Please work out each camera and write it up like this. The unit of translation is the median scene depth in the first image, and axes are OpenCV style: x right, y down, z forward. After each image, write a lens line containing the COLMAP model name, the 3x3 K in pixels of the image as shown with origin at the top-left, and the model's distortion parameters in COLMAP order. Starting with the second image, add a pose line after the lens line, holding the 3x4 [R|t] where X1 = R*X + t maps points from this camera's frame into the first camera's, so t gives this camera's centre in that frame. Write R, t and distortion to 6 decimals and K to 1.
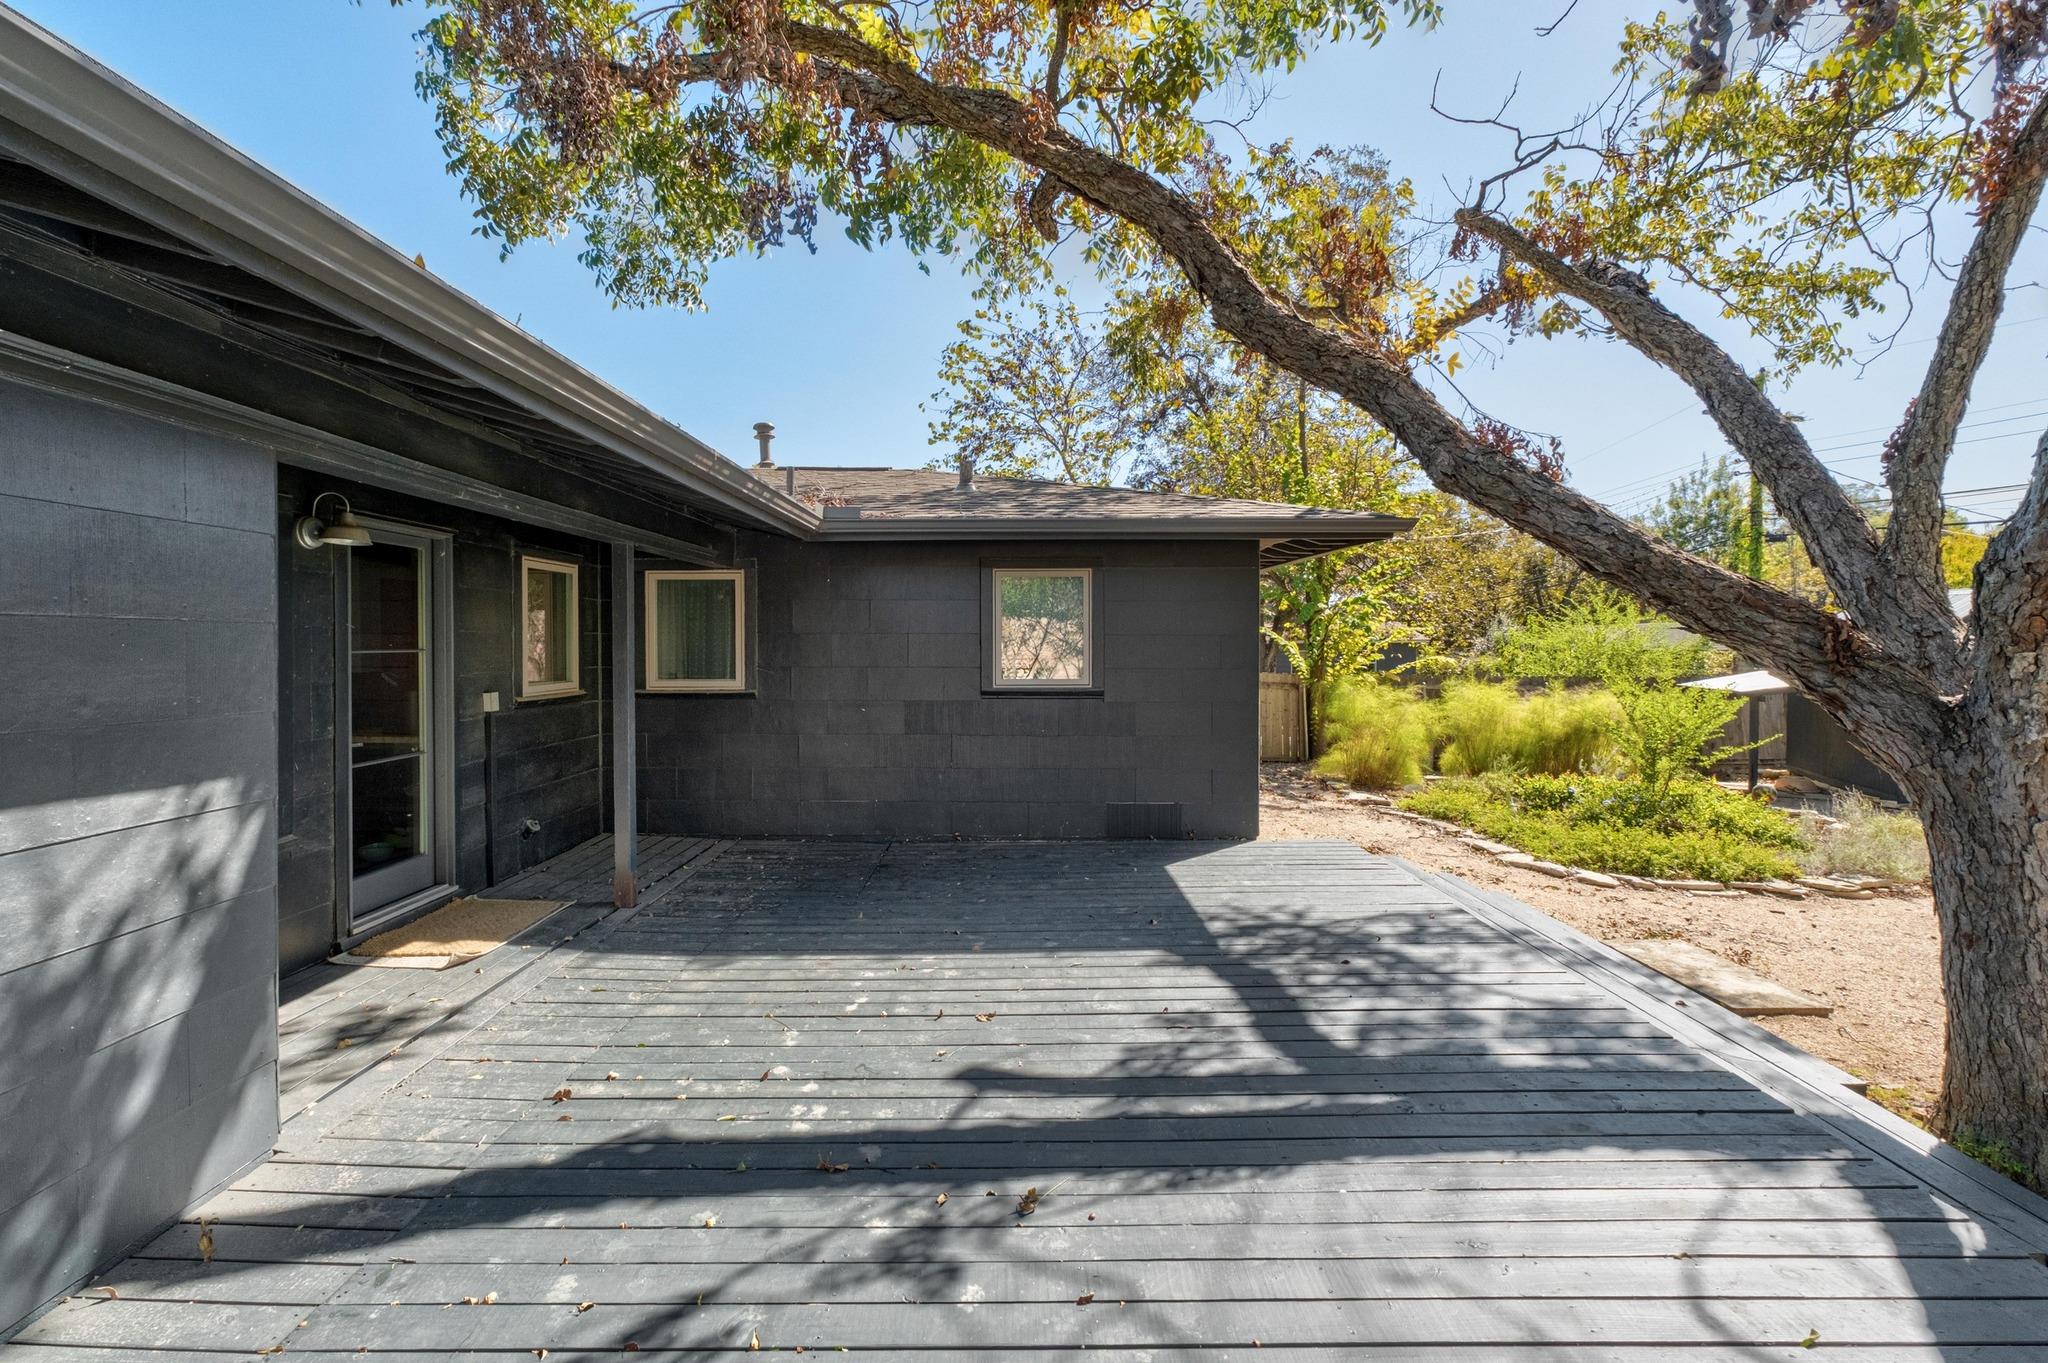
lens RADIAL K [[920.0, 0, 1017.4], [0, 920.0, 669.6], [0, 0, 1]] dist [0.003976, 0.000794]
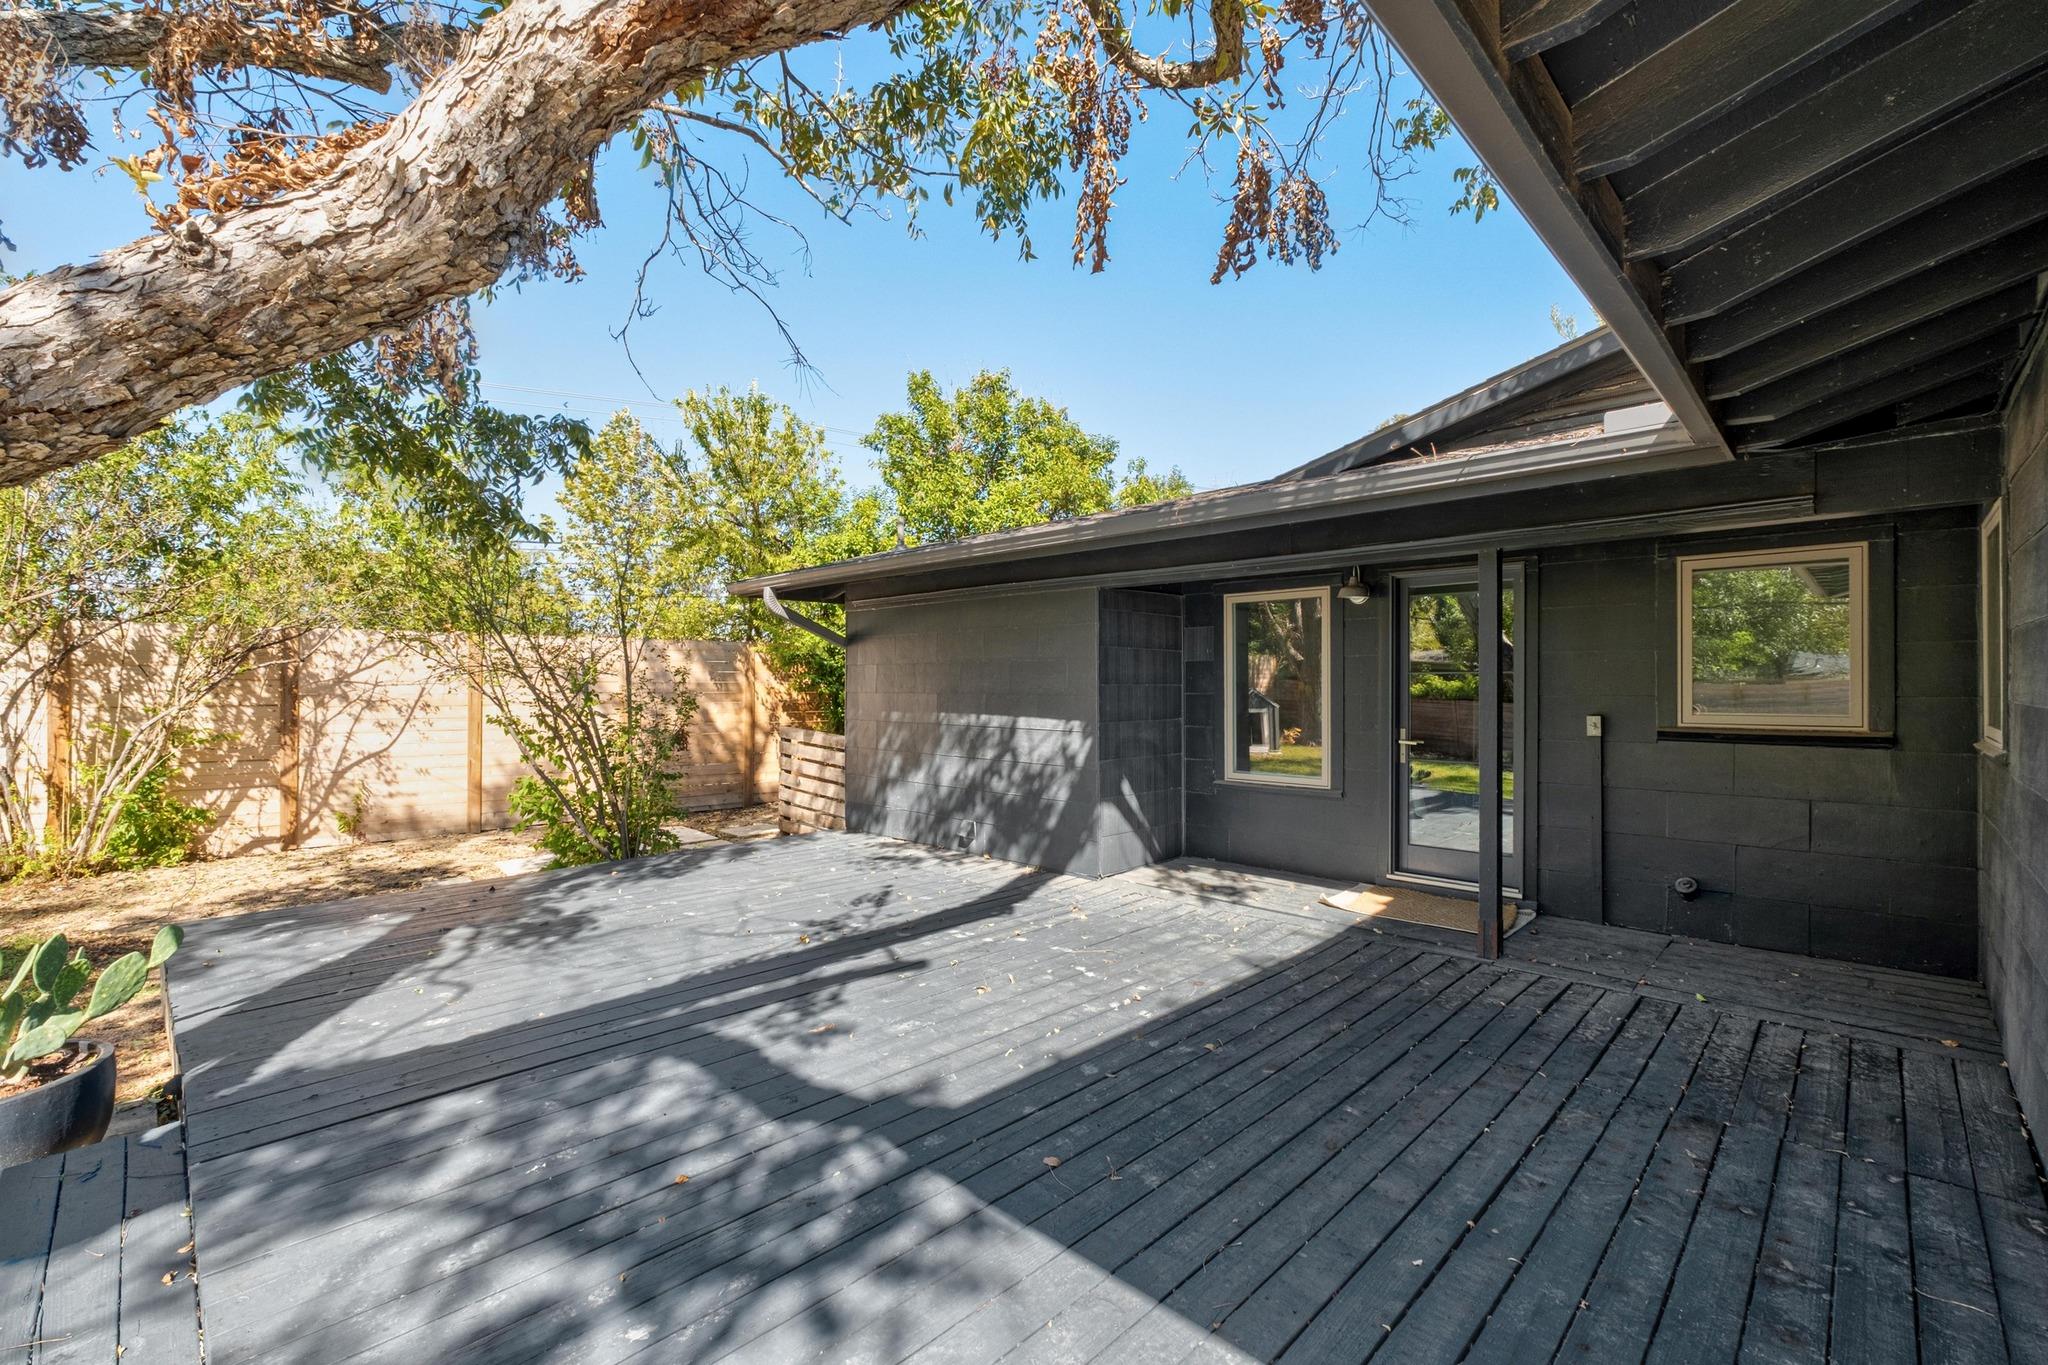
lens RADIAL K [[852.6, 0, 1007.6], [0, 852.6, 686.7], [0, 0, 1]] dist [-0.001437, -0.000062]
pose [[-0.708363, -0.002408, -0.705845, 0.871797], [-0.018824, 0.999703, 0.015480, -0.011959], [0.705598, 0.024252, -0.708198, 2.252327]]
